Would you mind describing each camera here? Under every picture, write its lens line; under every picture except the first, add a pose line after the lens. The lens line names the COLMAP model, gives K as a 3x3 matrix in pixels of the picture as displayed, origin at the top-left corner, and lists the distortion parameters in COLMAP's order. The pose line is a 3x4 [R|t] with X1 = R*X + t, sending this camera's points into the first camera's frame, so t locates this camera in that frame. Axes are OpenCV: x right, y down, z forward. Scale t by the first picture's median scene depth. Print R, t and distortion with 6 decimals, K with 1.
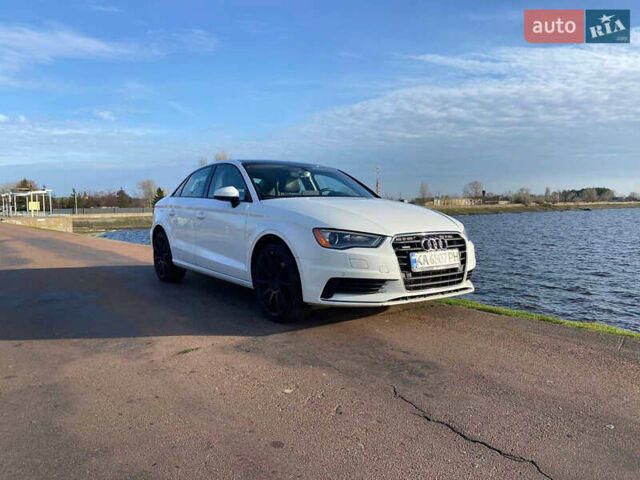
lens RADIAL K [[533.6, 0, 331.3], [0, 533.6, 248.8], [0, 0, 1]] dist [0.052443, -0.061657]
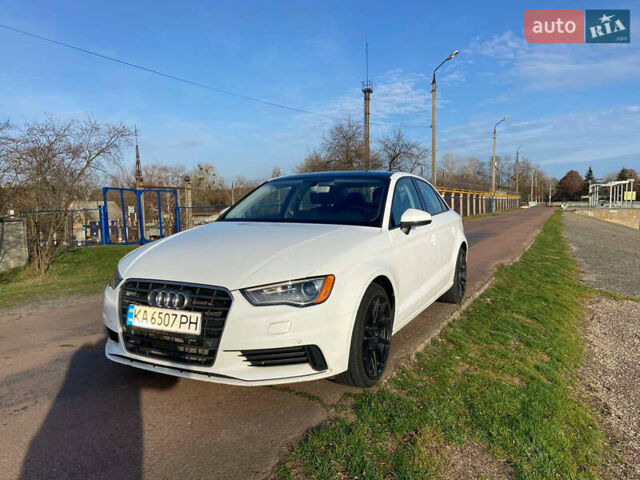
lens RADIAL K [[521.9, 0, 318.6], [0, 521.9, 243.9], [0, 0, 1]] dist [0.043267, -0.029622]
pose [[0.389419, 0.077463, -0.917797, 0.134879], [-0.058281, 0.996533, 0.059380, -0.020016], [0.919215, 0.030366, 0.392584, 0.133925]]
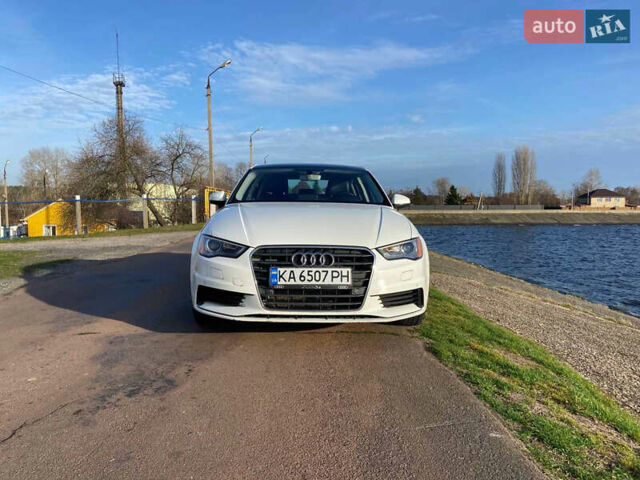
lens RADIAL K [[533.6, 0, 322.7], [0, 533.6, 244.2], [0, 0, 1]] dist [0.052443, -0.061657]
pose [[0.792032, 0.055868, -0.607918, 0.107791], [-0.056289, 0.998245, 0.018402, -0.007337], [0.607879, 0.019644, 0.793786, 0.047397]]
